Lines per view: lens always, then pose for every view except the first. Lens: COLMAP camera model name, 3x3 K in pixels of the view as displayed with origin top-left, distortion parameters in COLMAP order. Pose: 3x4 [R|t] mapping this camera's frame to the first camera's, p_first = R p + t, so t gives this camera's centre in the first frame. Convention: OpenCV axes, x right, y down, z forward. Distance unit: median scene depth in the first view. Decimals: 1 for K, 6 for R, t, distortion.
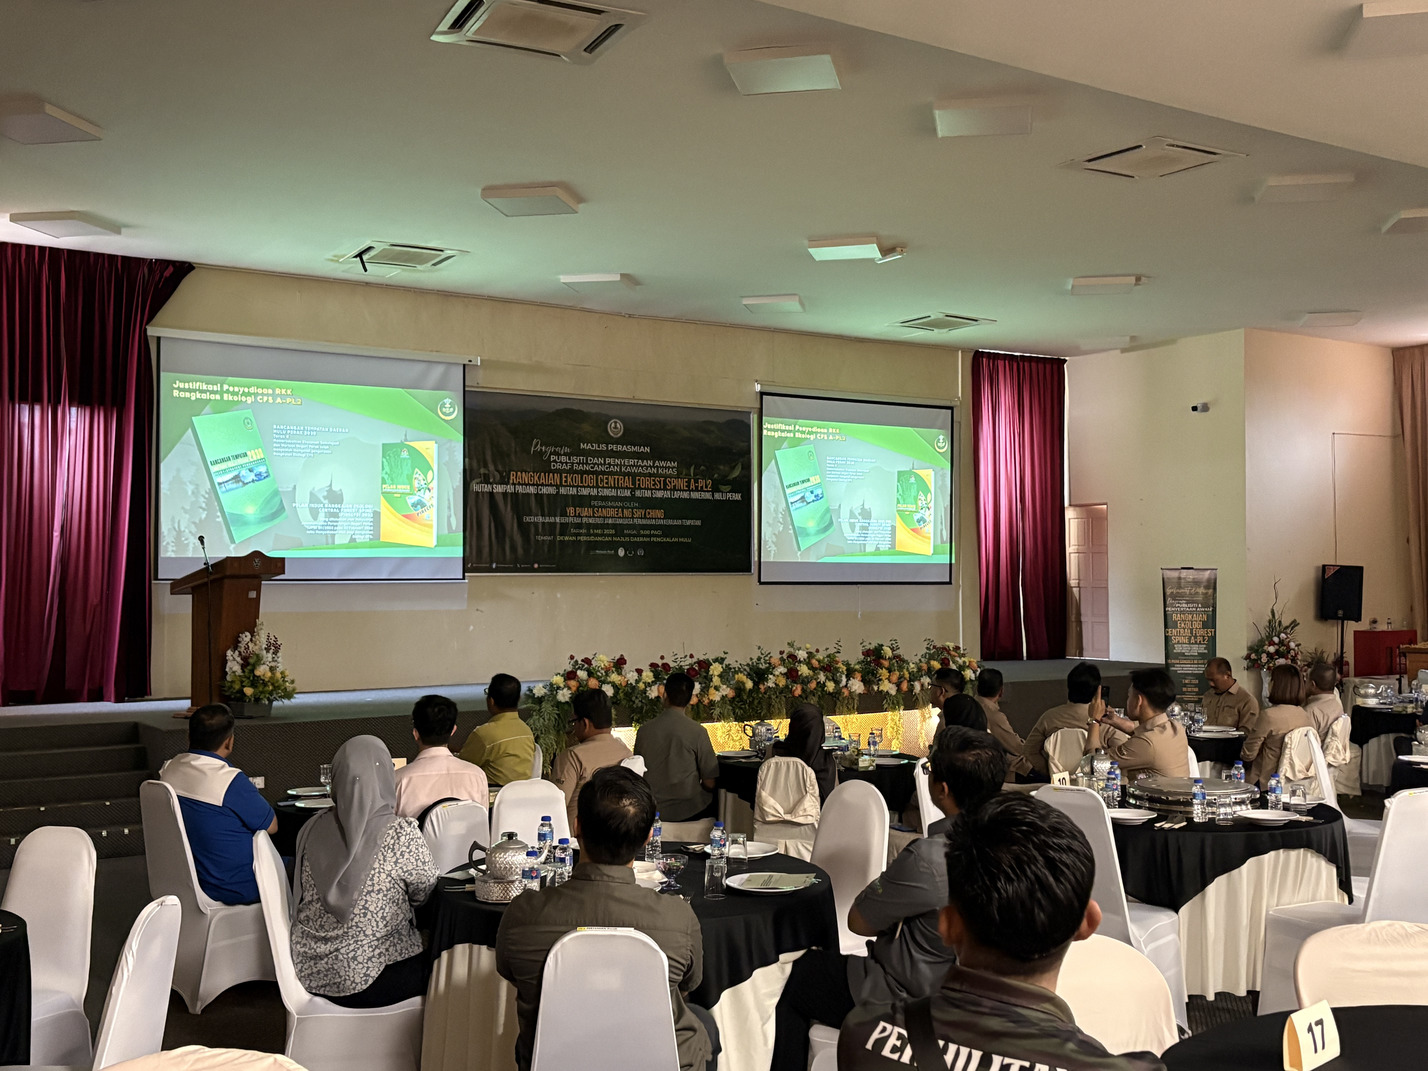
lens RADIAL K [[1482.0, 0, 712.0], [0, 1482.0, 530.4], [0, 0, 1]] dist [0.046229, 0.000000]
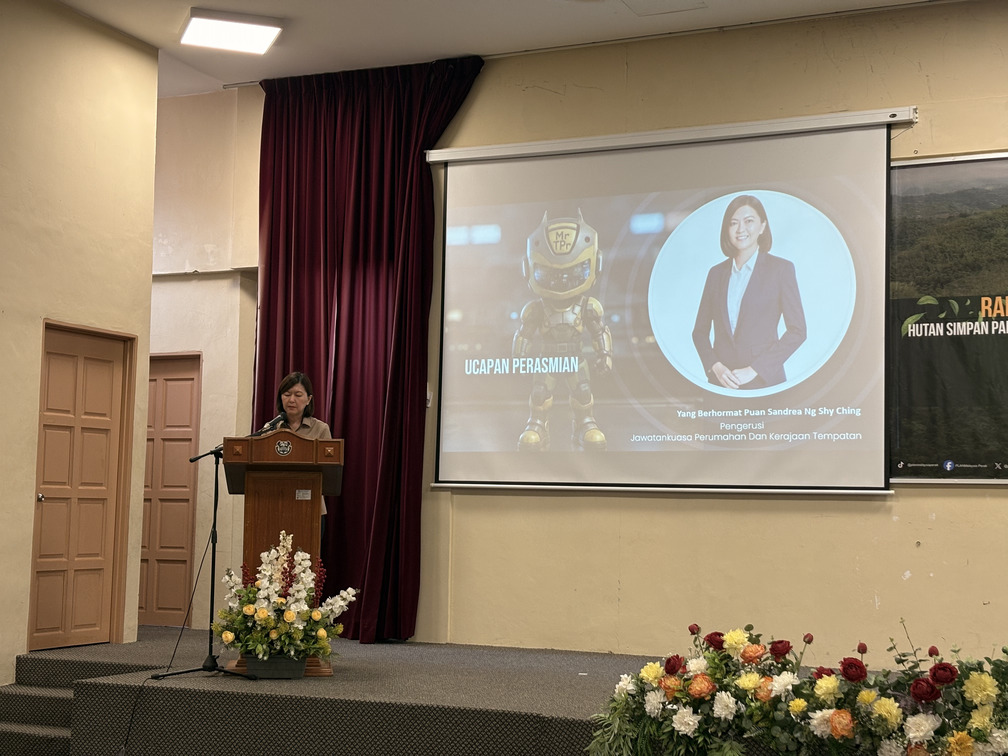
lens RADIAL K [[1510.8, 0, 504.2], [0, 1510.8, 377.8], [0, 0, 1]] dist [0.064660, 0.000000]
pose [[0.541810, -0.062033, -0.838209, 0.244010], [0.006469, 0.997551, -0.069643, 0.029166], [0.840476, 0.032311, 0.540884, 0.538546]]
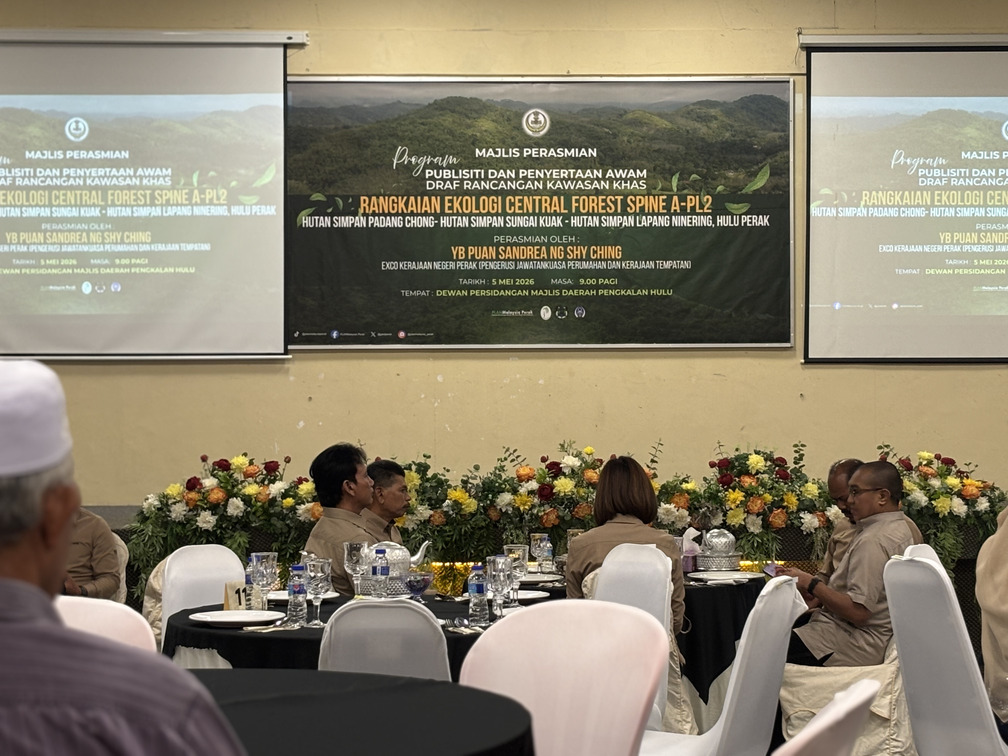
lens RADIAL K [[2296.6, 0, 524.7], [0, 2296.6, 431.8], [0, 0, 1]] dist [0.105043, 0.000000]
pose [[0.858030, 0.006460, -0.513560, 0.470586], [0.019004, 0.998837, 0.044315, 0.022953], [0.513249, -0.047783, 0.856909, 0.127885]]
